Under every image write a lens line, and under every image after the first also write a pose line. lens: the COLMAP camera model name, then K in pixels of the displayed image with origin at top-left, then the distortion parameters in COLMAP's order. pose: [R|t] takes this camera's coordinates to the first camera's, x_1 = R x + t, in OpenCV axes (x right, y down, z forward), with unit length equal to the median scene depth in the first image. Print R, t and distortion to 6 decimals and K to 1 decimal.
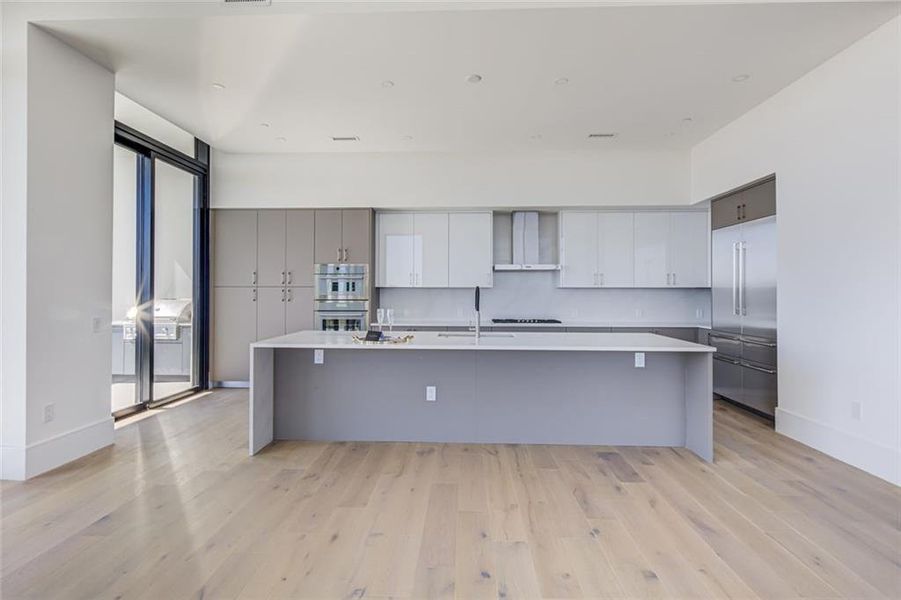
lens RADIAL K [[446.2, 0, 447.5], [0, 446.2, 290.1], [0, 0, 1]] dist [0.002458, 0.000200]
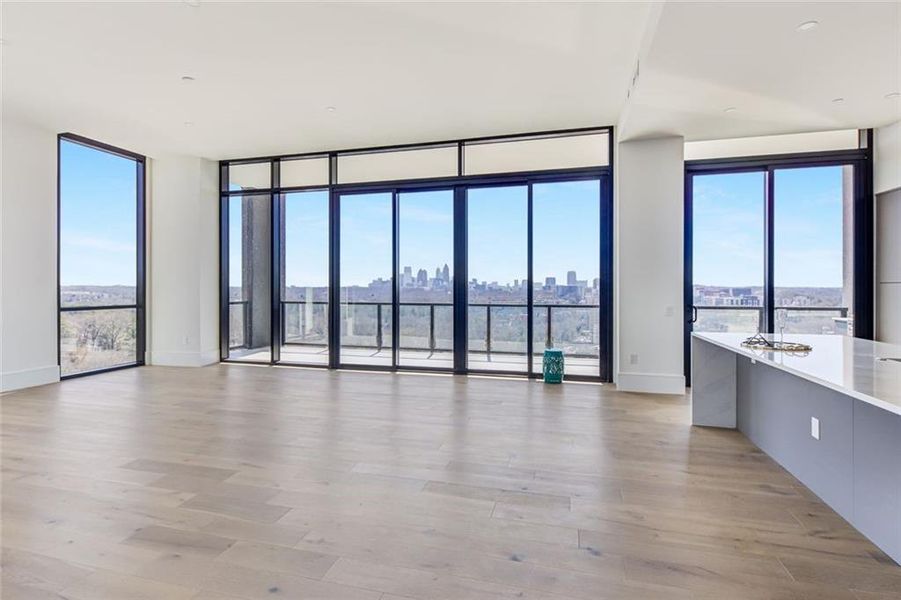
lens RADIAL K [[446.2, 0, 447.5], [0, 446.2, 290.1], [0, 0, 1]] dist [0.002458, 0.000200]
pose [[-0.220333, 0.002524, -0.975422, 0.823378], [0.005358, 0.999985, 0.001377, 0.001740], [0.975410, -0.004923, -0.220343, 0.583695]]
